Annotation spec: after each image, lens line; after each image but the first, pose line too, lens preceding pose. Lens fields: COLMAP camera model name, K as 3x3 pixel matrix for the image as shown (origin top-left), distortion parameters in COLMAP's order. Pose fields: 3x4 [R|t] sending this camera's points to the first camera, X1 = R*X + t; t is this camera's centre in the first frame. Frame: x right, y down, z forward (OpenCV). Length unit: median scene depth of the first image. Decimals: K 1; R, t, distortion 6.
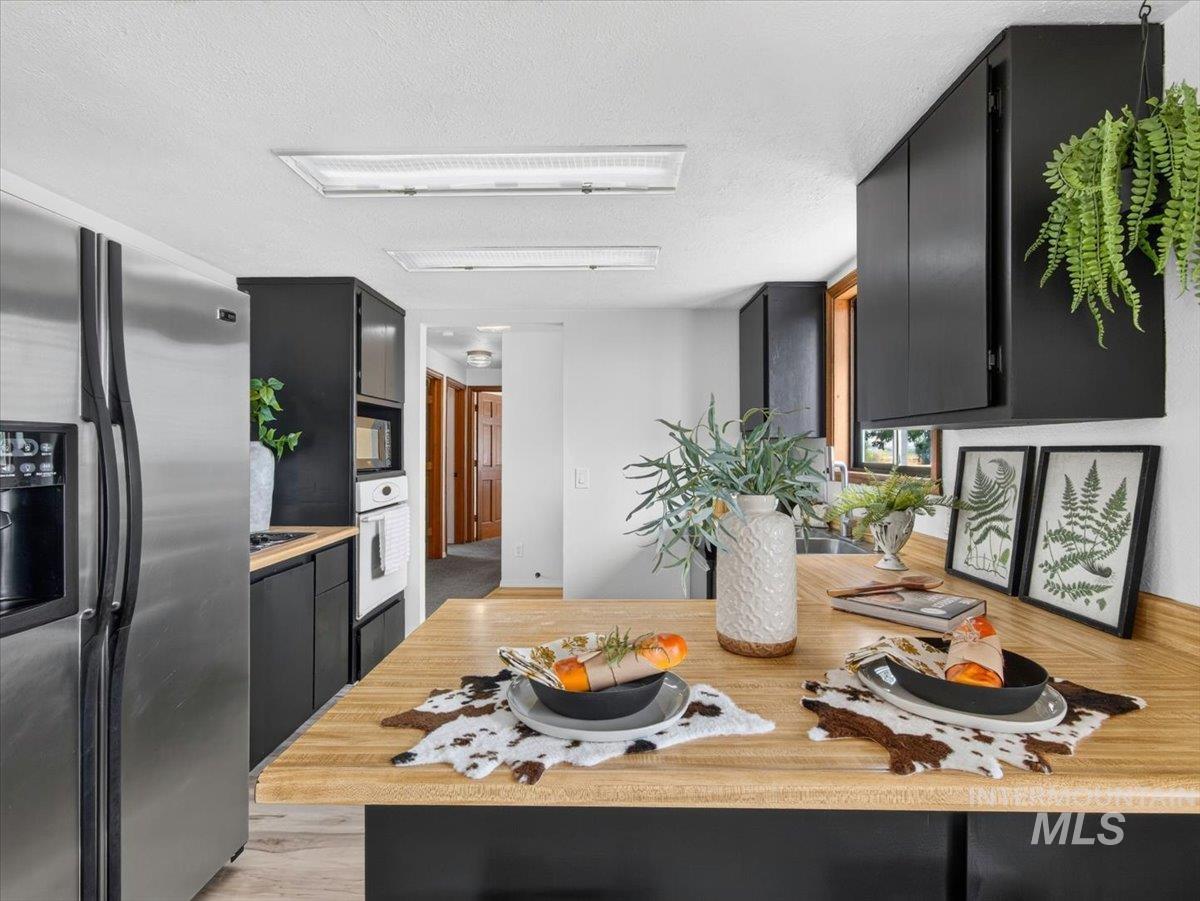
lens RADIAL K [[564.1, 0, 601.7], [0, 564.1, 453.7], [0, 0, 1]] dist [0.001409, 0.000826]
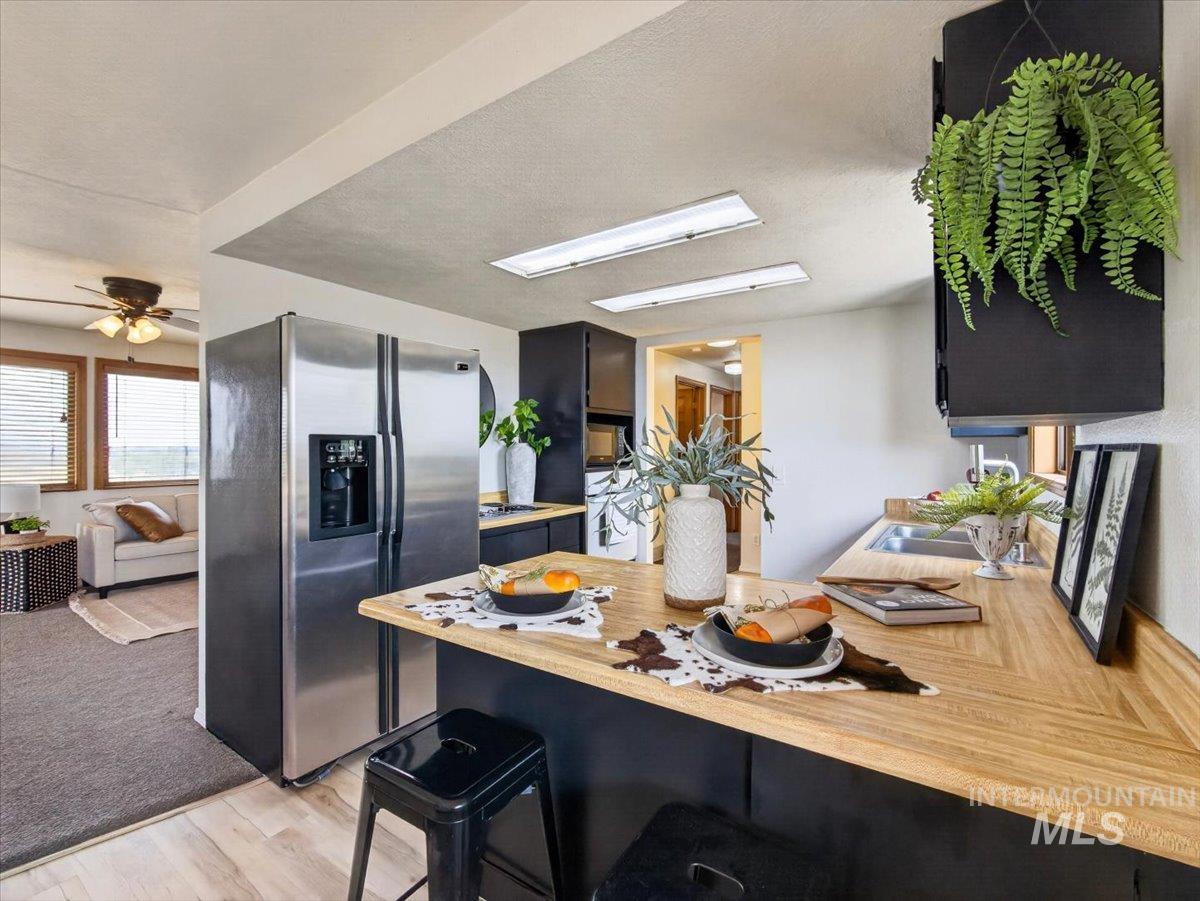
lens RADIAL K [[526.6, 0, 600.0], [0, 526.6, 450.5], [0, 0, 1]] dist [-0.019985, 0.000455]
pose [[0.840198, 0.003312, -0.542269, 0.688573], [-0.006023, 0.999977, -0.003225, 0.002984], [0.542246, 0.005975, 0.840198, -0.096397]]
